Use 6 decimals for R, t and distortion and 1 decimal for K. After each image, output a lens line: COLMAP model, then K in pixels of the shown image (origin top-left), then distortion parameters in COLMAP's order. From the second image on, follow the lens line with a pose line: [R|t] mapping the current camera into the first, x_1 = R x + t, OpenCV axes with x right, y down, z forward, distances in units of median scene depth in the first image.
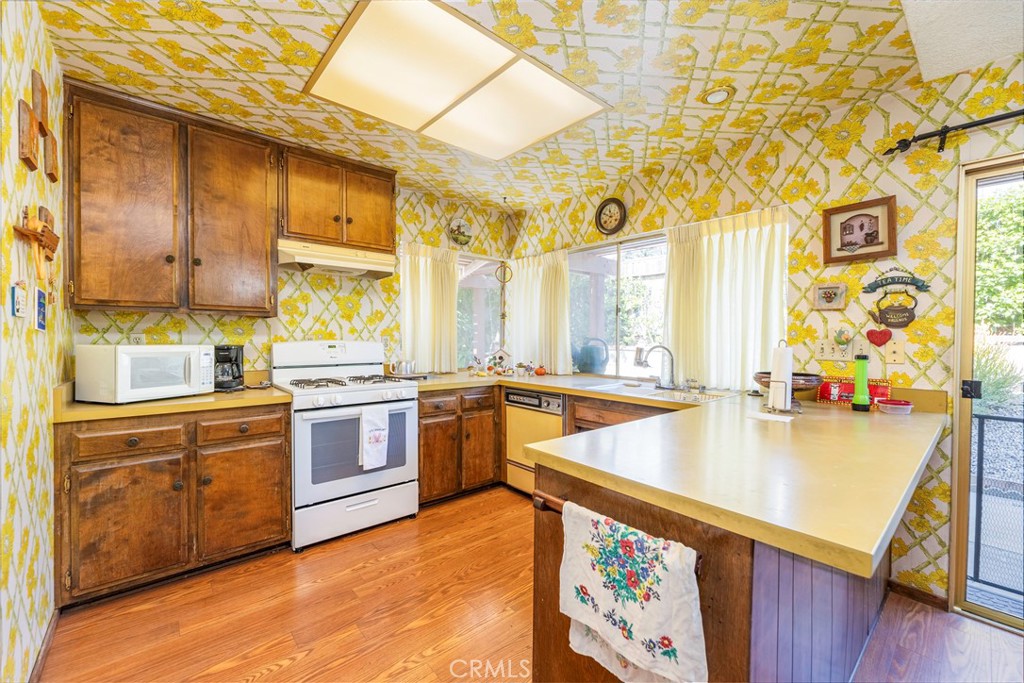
lens RADIAL K [[420.5, 0, 512.0], [0, 420.5, 341.5], [0, 0, 1]] dist [-0.000869, 0.000612]
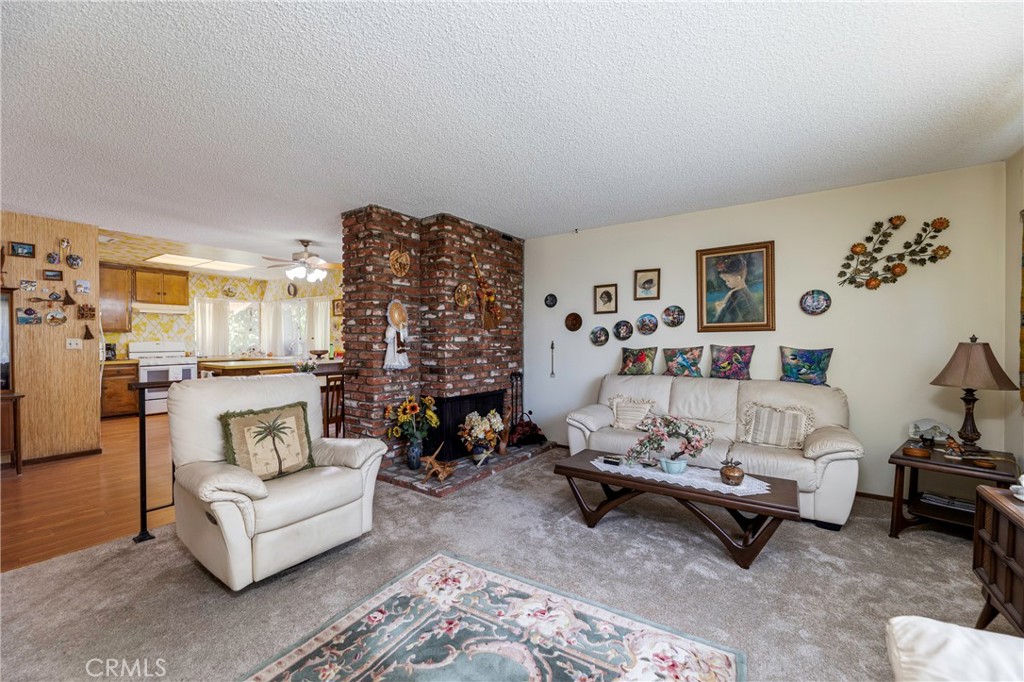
lens RADIAL K [[420.5, 0, 512.0], [0, 420.5, 341.0], [0, 0, 1]] dist [-0.000869, 0.000612]
pose [[0.967486, -0.008948, 0.252765, 0.919837], [0.010378, 0.999937, -0.004322, 0.025924], [-0.252711, 0.006804, 0.967518, -1.830942]]
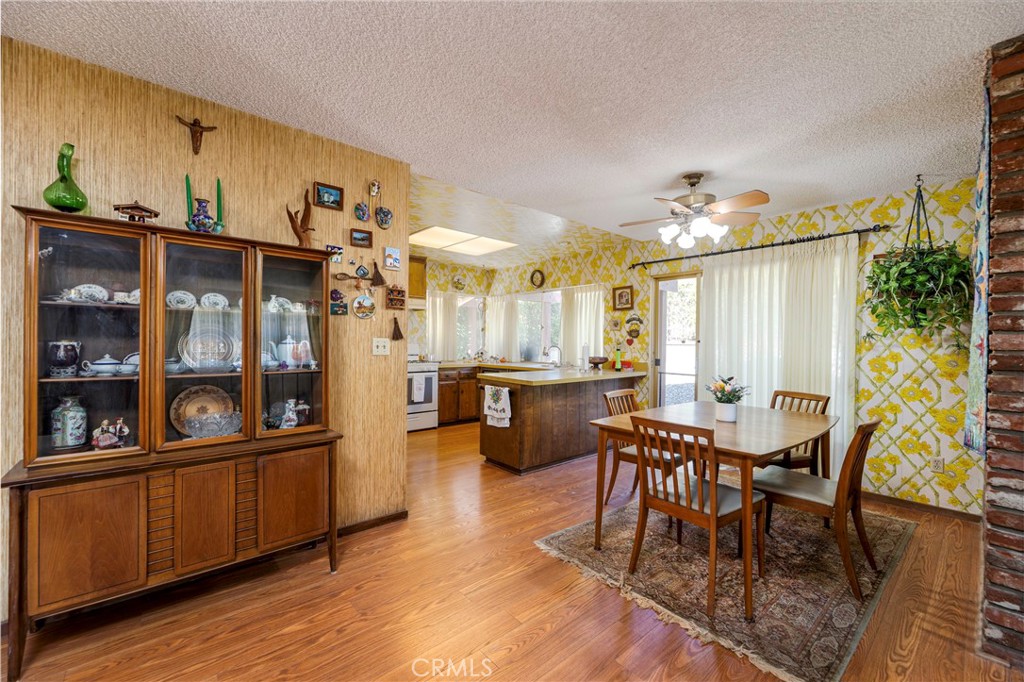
lens RADIAL K [[420.5, 0, 512.0], [0, 420.5, 341.0], [0, 0, 1]] dist [-0.000869, 0.000612]
pose [[0.999996, 0.002844, 0.000463, 0.127972], [-0.002839, 0.999920, -0.012345, 0.011588], [-0.000498, 0.012344, 0.999924, -0.988862]]
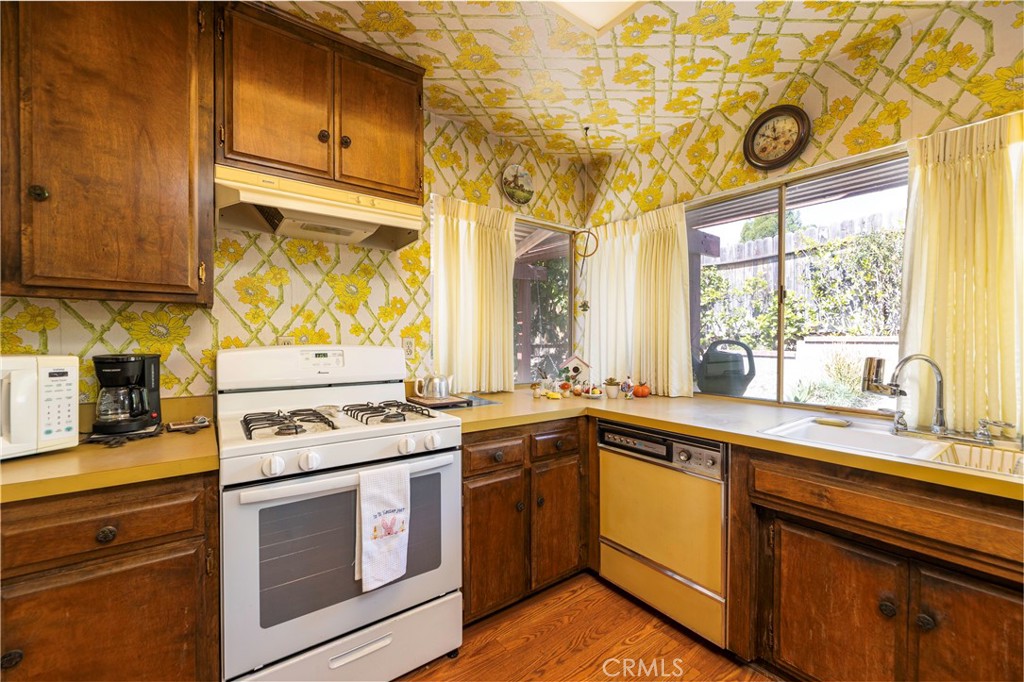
lens RADIAL K [[420.5, 0, 512.0], [0, 420.5, 341.0], [0, 0, 1]] dist [-0.000869, 0.000612]
pose [[0.997637, -0.001799, -0.068680, -0.107687], [0.001474, 0.999987, -0.004791, -0.005287], [0.068688, 0.004679, 0.997627, 0.403720]]
